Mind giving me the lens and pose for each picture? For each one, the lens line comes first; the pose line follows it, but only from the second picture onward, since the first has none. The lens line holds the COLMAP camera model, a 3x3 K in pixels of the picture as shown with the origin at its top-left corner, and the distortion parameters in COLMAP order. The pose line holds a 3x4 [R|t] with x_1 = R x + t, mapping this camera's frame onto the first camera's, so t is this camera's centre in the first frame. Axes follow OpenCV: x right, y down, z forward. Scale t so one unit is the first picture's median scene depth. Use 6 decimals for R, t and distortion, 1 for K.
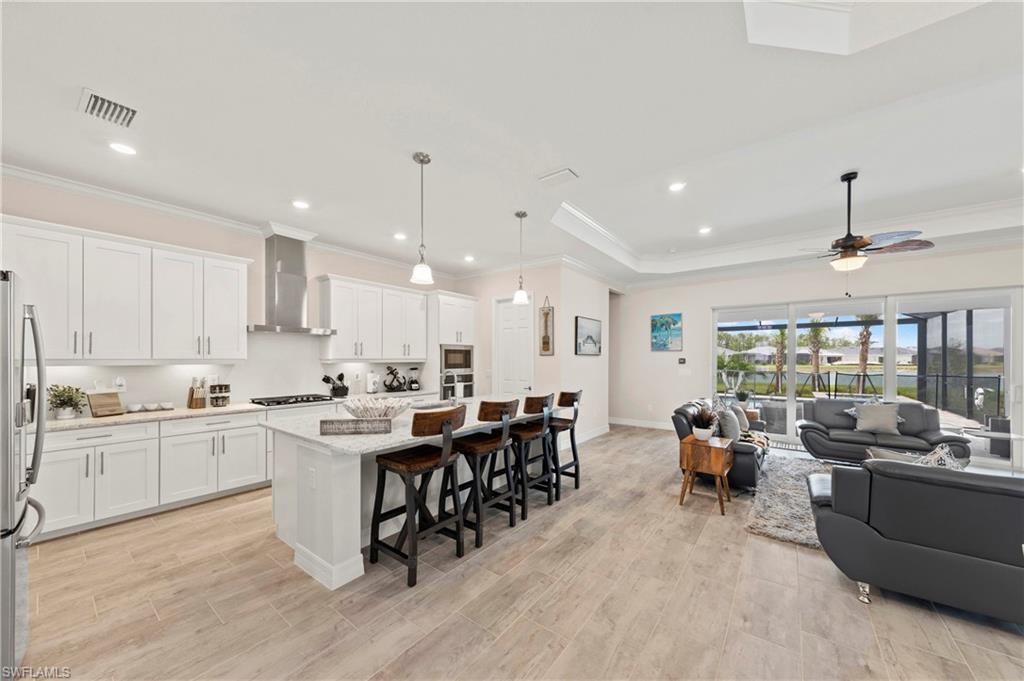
lens RADIAL K [[359.6, 0, 514.1], [0, 359.6, 359.3], [0, 0, 1]] dist [-0.001528, 0.000014]
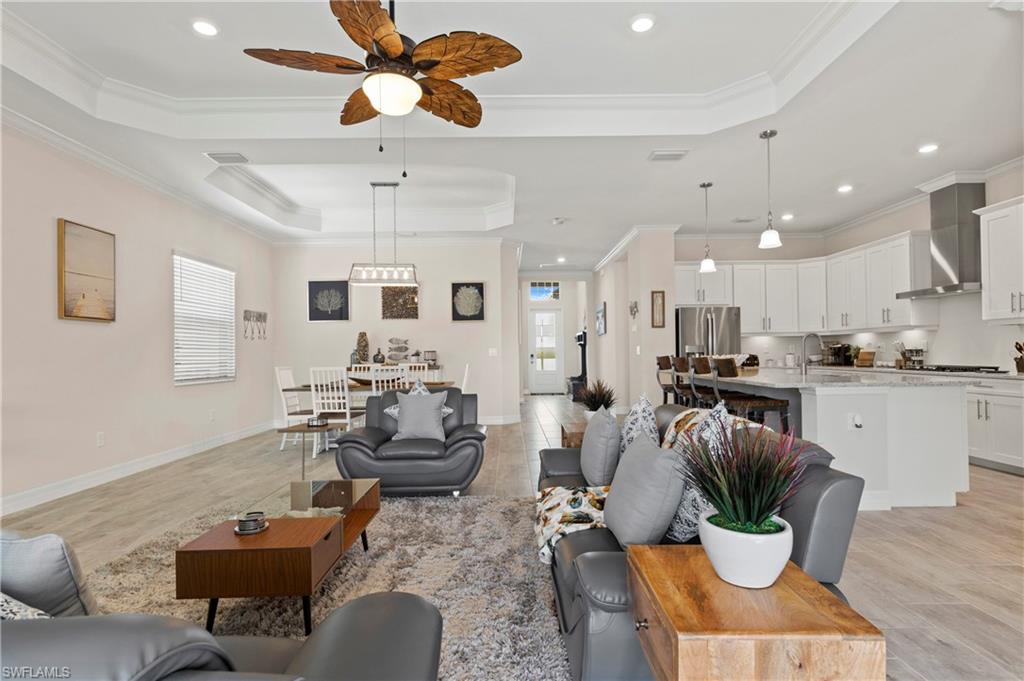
lens RADIAL K [[506.3, 0, 510.5], [0, 506.3, 334.0], [0, 0, 1]] dist [0.004610, 0.000226]
pose [[-0.793242, -0.012409, -0.608780, 0.786813], [0.009176, 0.999435, -0.032329, 0.044724], [0.608837, -0.031232, -0.792680, 1.046506]]
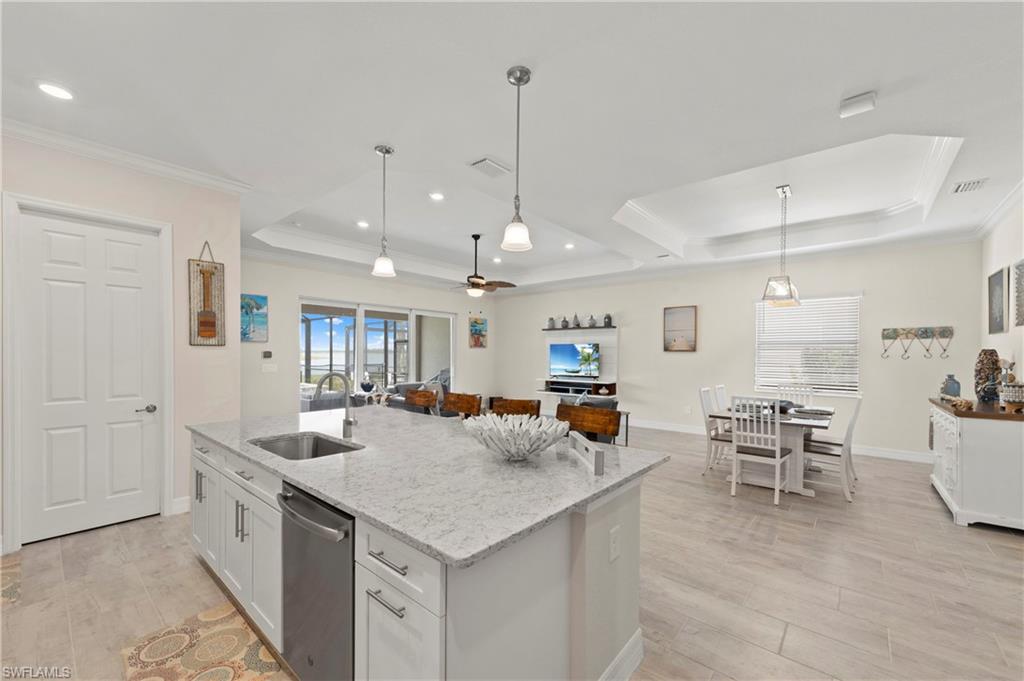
lens RADIAL K [[402.8, 0, 515.8], [0, 402.8, 356.1], [0, 0, 1]] dist [0.006170, -0.001031]
pose [[0.054642, -0.006973, 0.998482, -0.532466], [-0.005641, 0.999958, 0.007292, -0.001691], [-0.998490, -0.006031, 0.054601, 0.475879]]
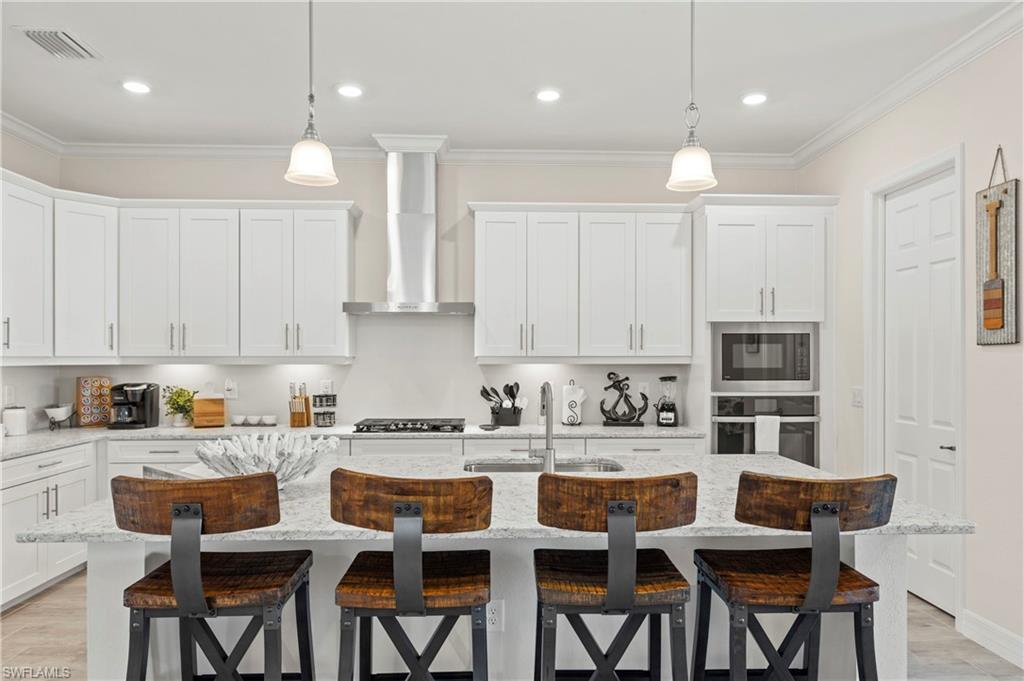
lens RADIAL K [[669.2, 0, 516.3], [0, 669.2, 350.3], [0, 0, 1]] dist [0.005674, 0.001562]
pose [[0.640920, -0.007608, -0.767570, 0.265703], [-0.002226, 0.999928, -0.011770, 0.001268], [0.767605, 0.009252, 0.640857, 0.332826]]
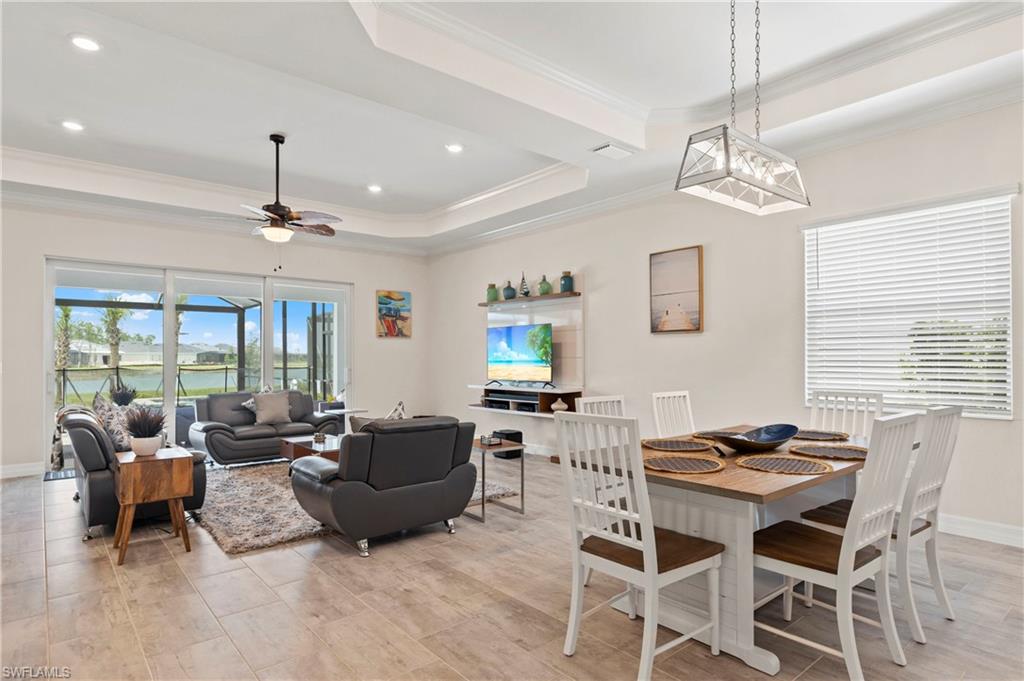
lens RADIAL K [[557.9, 0, 511.1], [0, 557.9, 353.6], [0, 0, 1]] dist [0.006397, -0.000960]
pose [[0.217093, 0.002185, 0.976148, -0.208415], [0.006862, 0.999969, -0.003765, 0.029447], [-0.976127, 0.007516, 0.217072, 0.077845]]
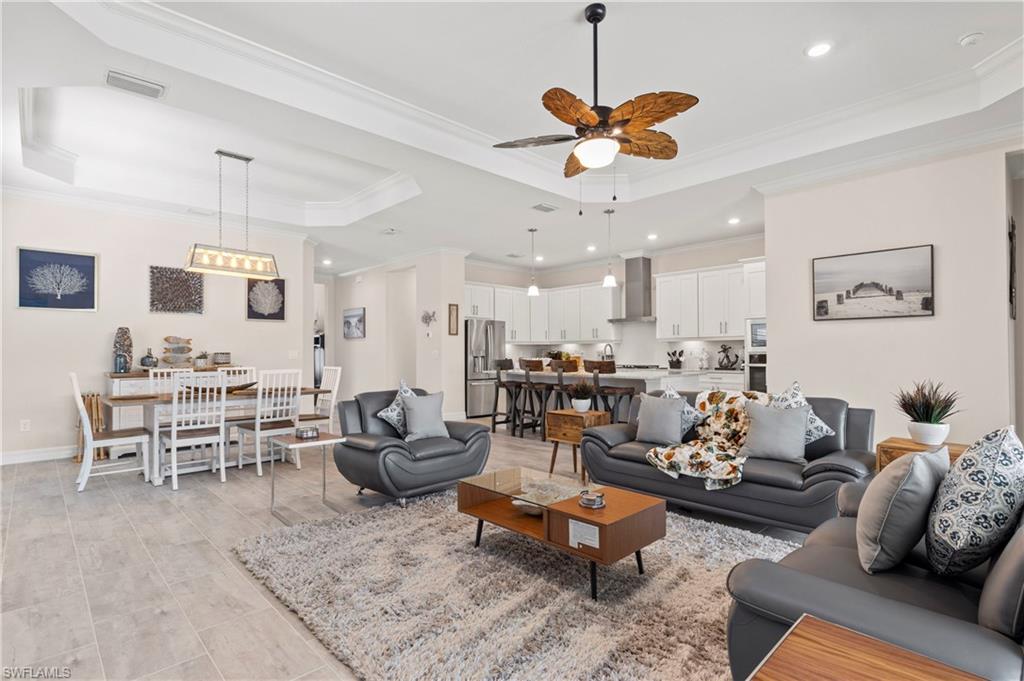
lens RADIAL K [[506.3, 0, 507.1], [0, 506.3, 342.9], [0, 0, 1]] dist [0.004610, 0.000226]
pose [[-0.166936, -0.021997, -0.985722, 1.184948], [0.000235, 0.999750, -0.022350, 0.047529], [0.985968, -0.003963, -0.166889, 0.652273]]
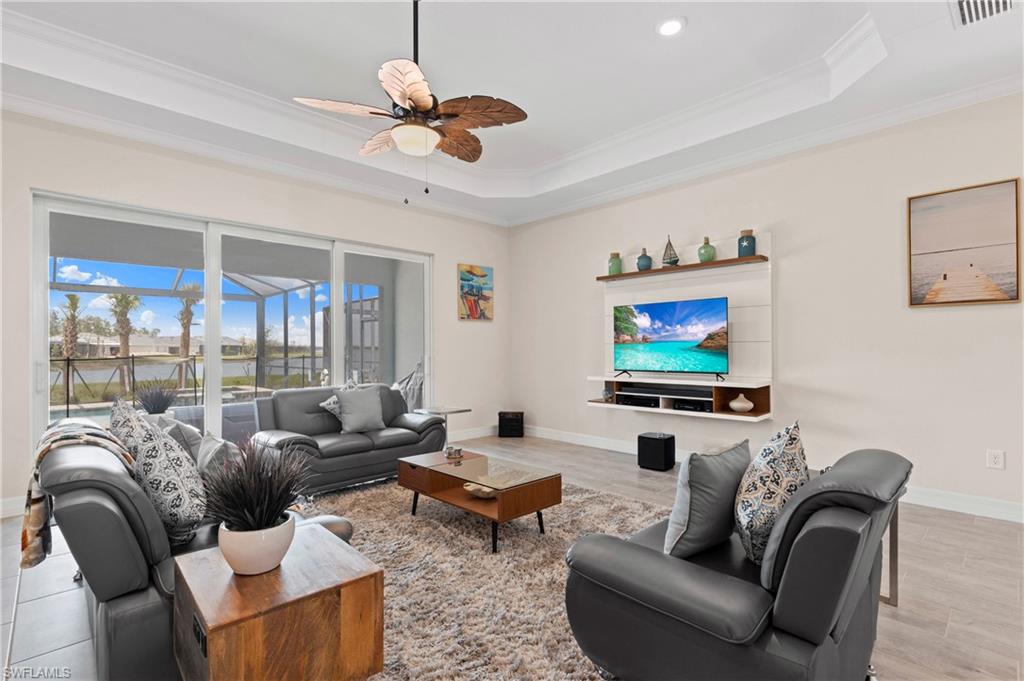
lens RADIAL K [[483.3, 0, 511.3], [0, 483.3, 346.9], [0, 0, 1]] dist [0.007259, -0.000261]
pose [[0.158259, -0.000509, 0.987398, 0.126264], [0.007790, 0.999969, -0.000734, 0.040829], [-0.987367, 0.007808, 0.158258, 0.476076]]
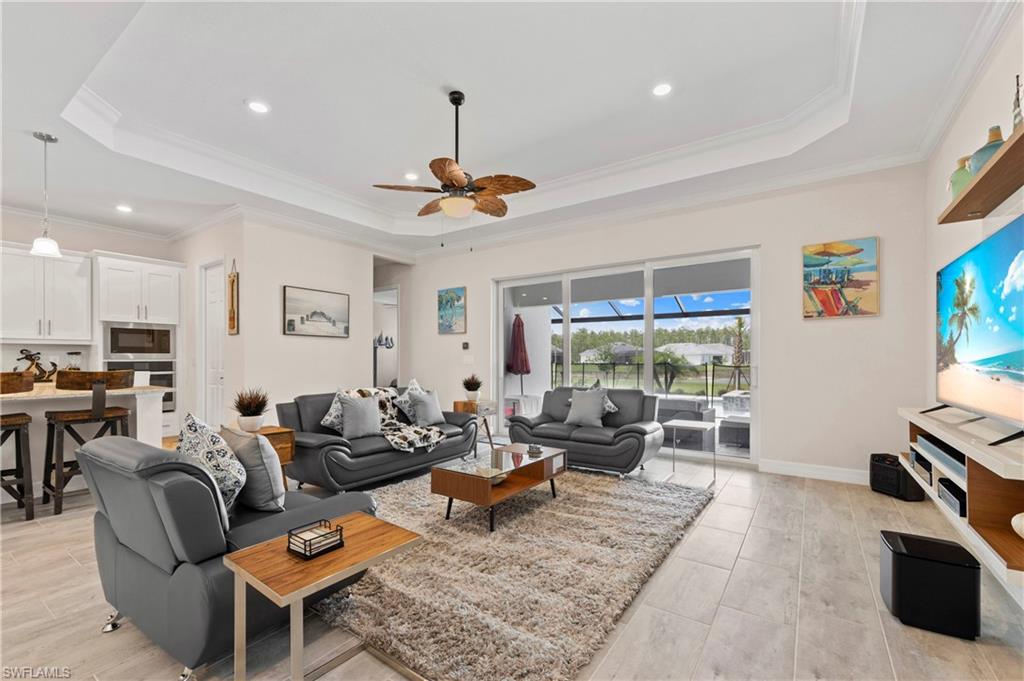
lens RADIAL K [[437.1, 0, 518.4], [0, 437.1, 359.6], [0, 0, 1]] dist [0.003107, -0.000302]
pose [[0.998741, -0.003041, 0.050066, 0.670067], [0.003168, 0.999992, -0.002445, 0.048210], [-0.050058, 0.002601, 0.998743, 0.015584]]
